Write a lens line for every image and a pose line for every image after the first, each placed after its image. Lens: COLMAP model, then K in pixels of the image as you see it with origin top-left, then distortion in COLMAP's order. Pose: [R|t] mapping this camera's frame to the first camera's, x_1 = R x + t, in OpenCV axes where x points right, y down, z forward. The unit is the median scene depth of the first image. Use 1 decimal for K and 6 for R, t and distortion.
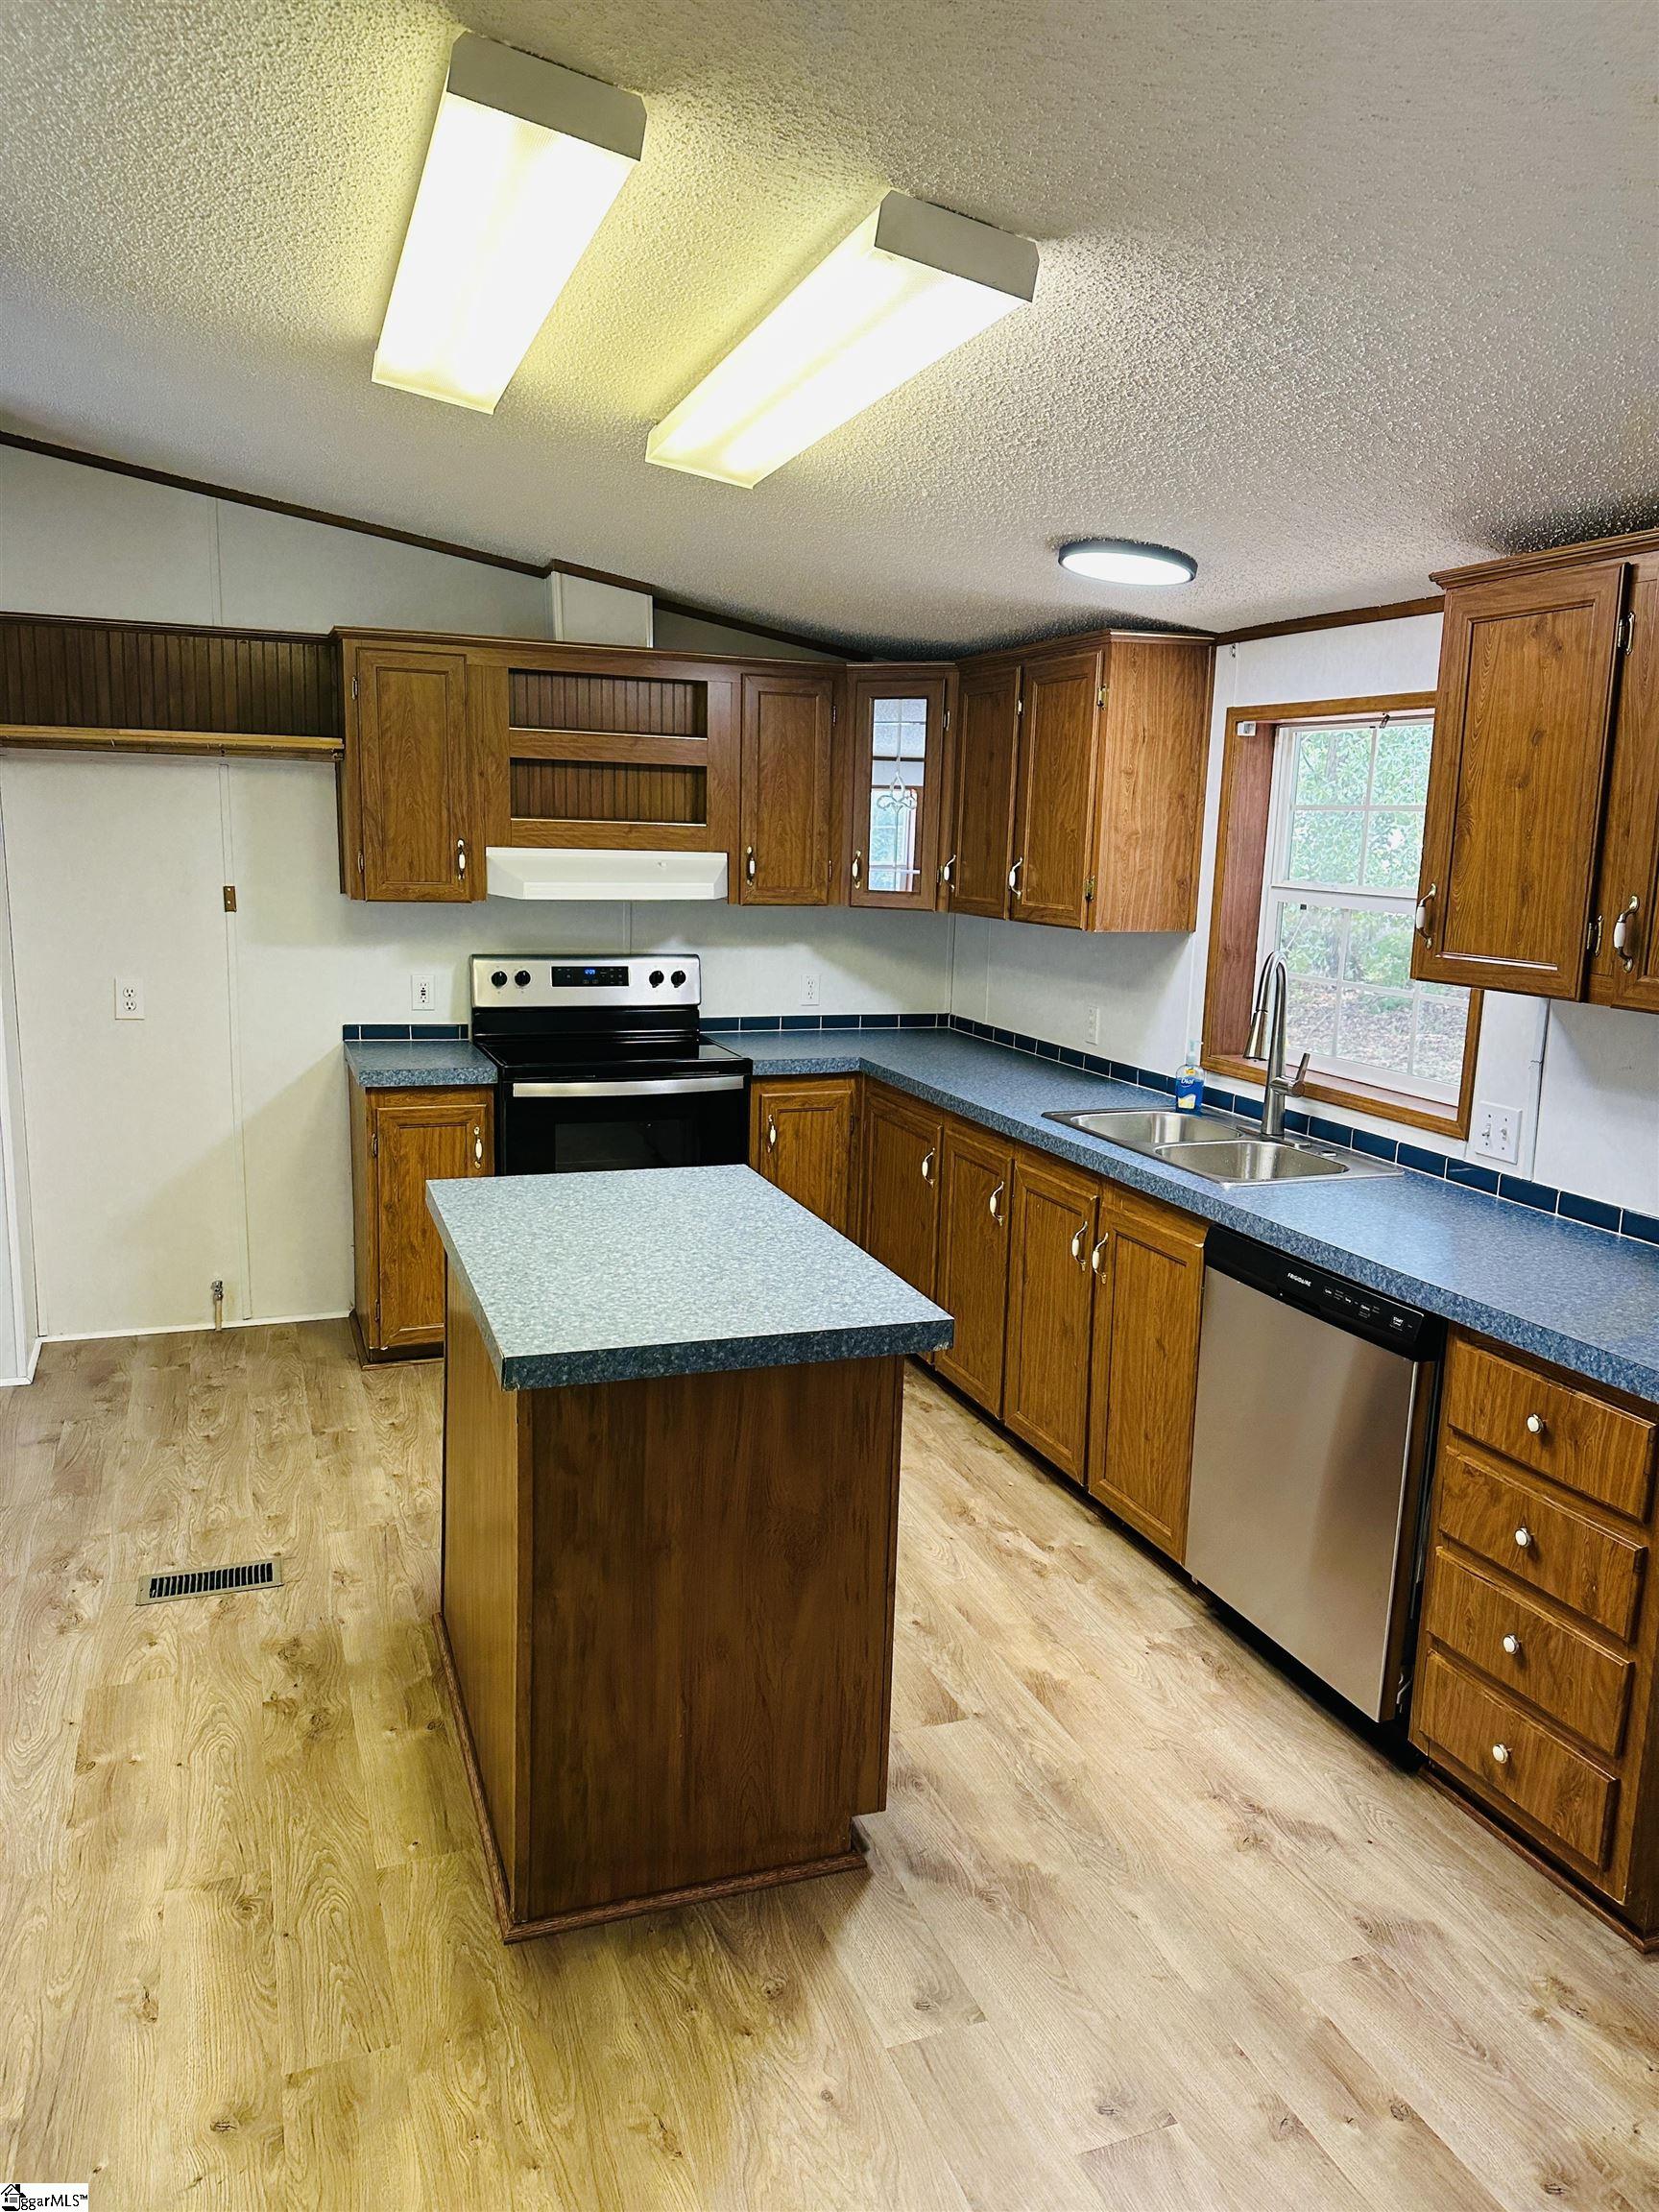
lens RADIAL K [[1544.9, 0, 822.4], [0, 1544.9, 1083.3], [0, 0, 1]] dist [0.044956, -0.058695]
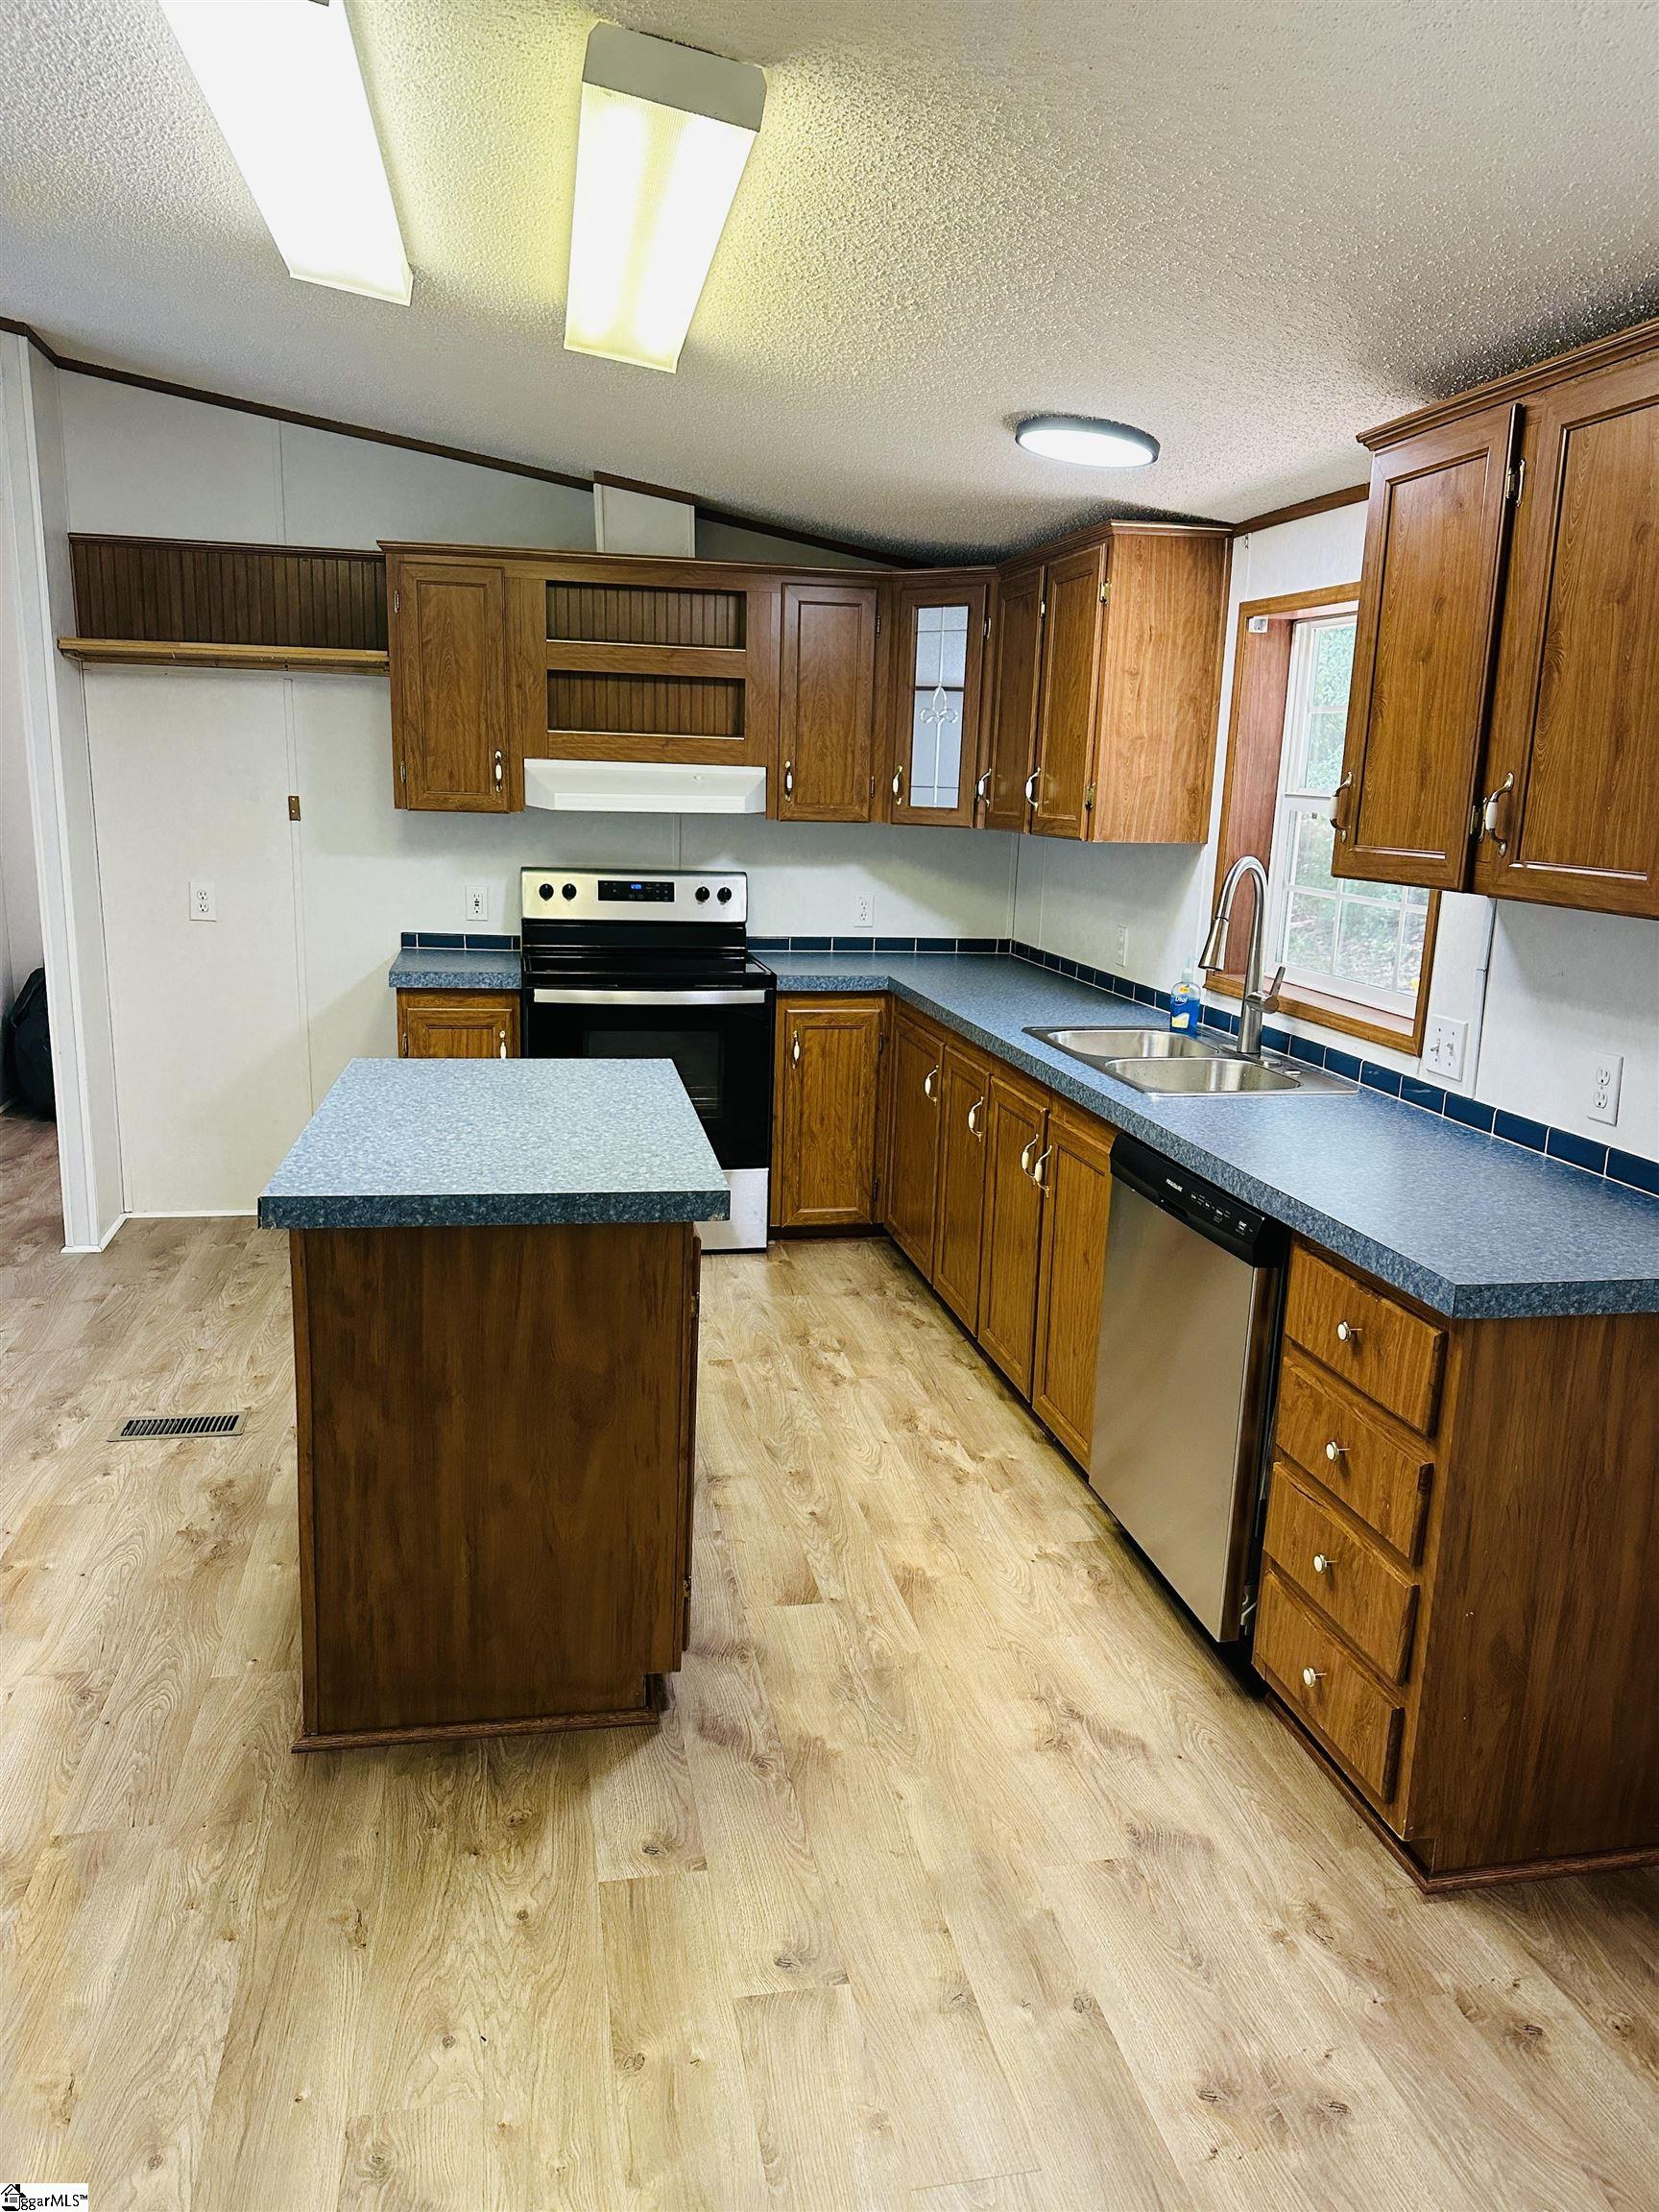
lens RADIAL K [[1544.9, 0, 813.0], [0, 1544.9, 1101.3], [0, 0, 1]] dist [0.044956, -0.058695]
pose [[0.985742, 0.037093, -0.164126, 0.250573], [-0.030628, 0.998658, 0.041752, 0.042823], [0.165454, -0.036130, 0.985555, 0.020168]]
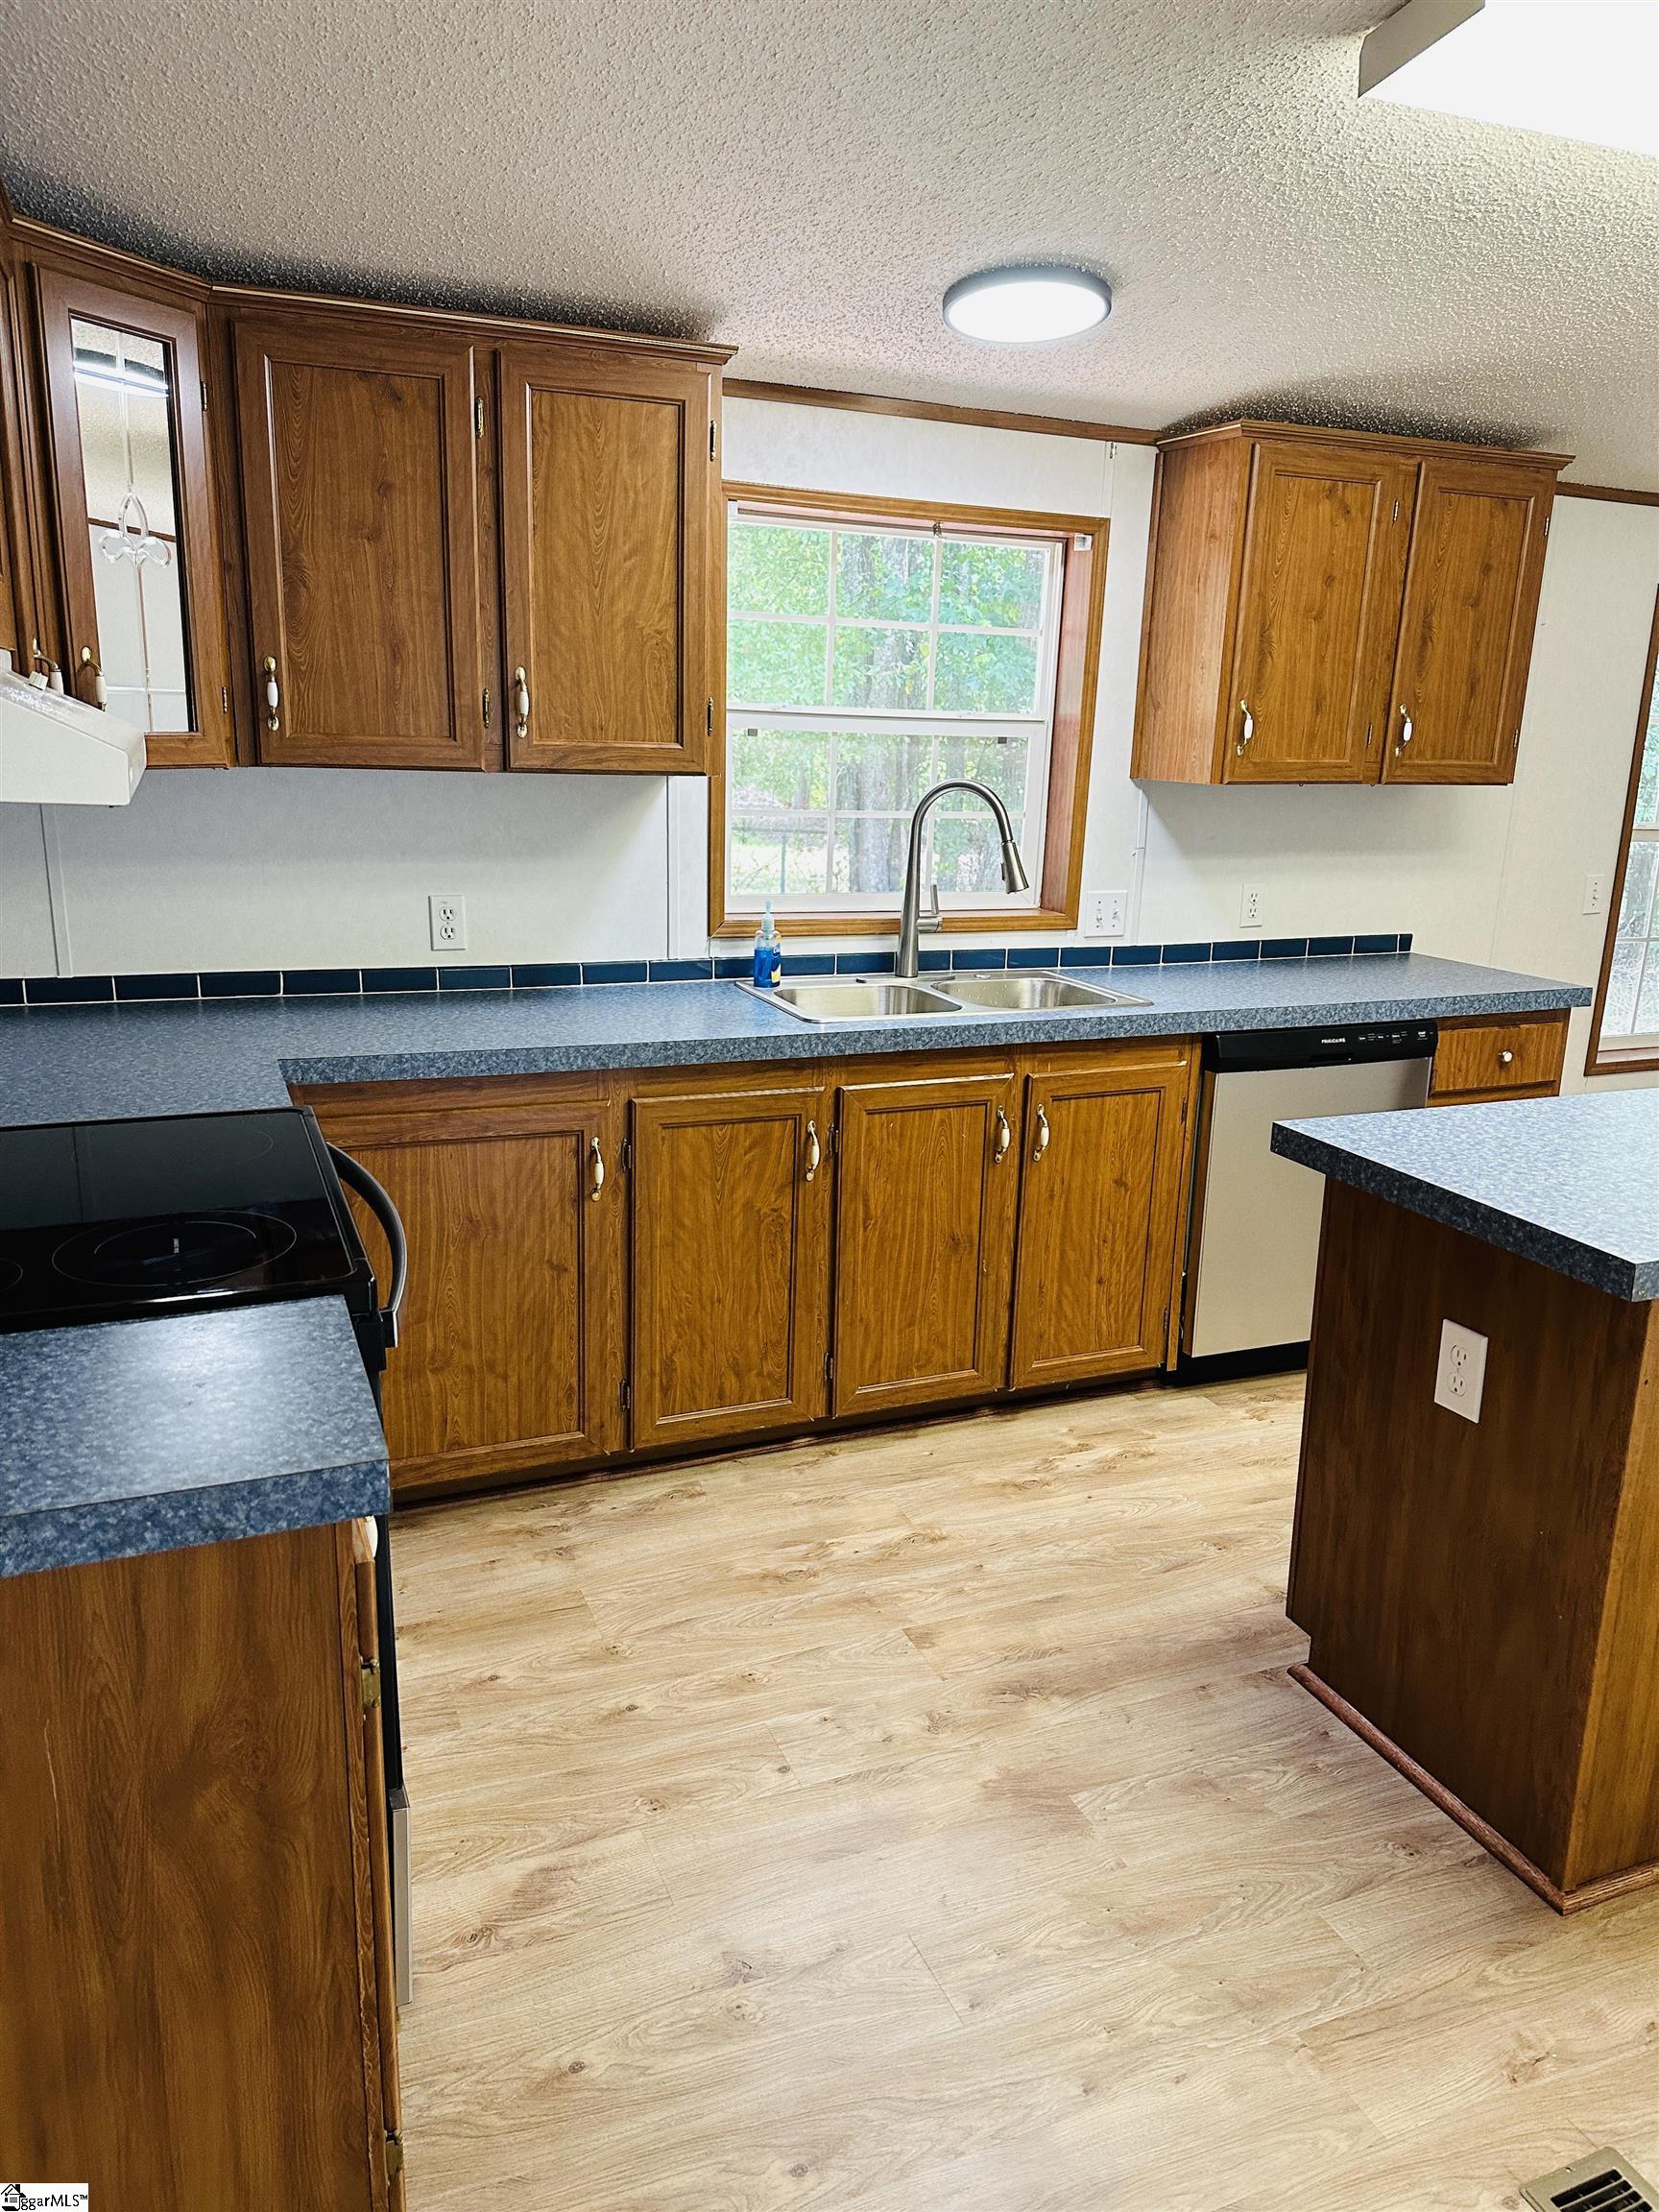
lens RADIAL K [[1544.9, 0, 835.7], [0, 1544.9, 1115.4], [0, 0, 1]] dist [0.044956, -0.058695]
pose [[-0.038943, -0.277389, 0.959968, -0.873089], [0.136590, 0.950201, 0.280108, -0.213764], [-0.989862, 0.142031, 0.000885, 1.438661]]
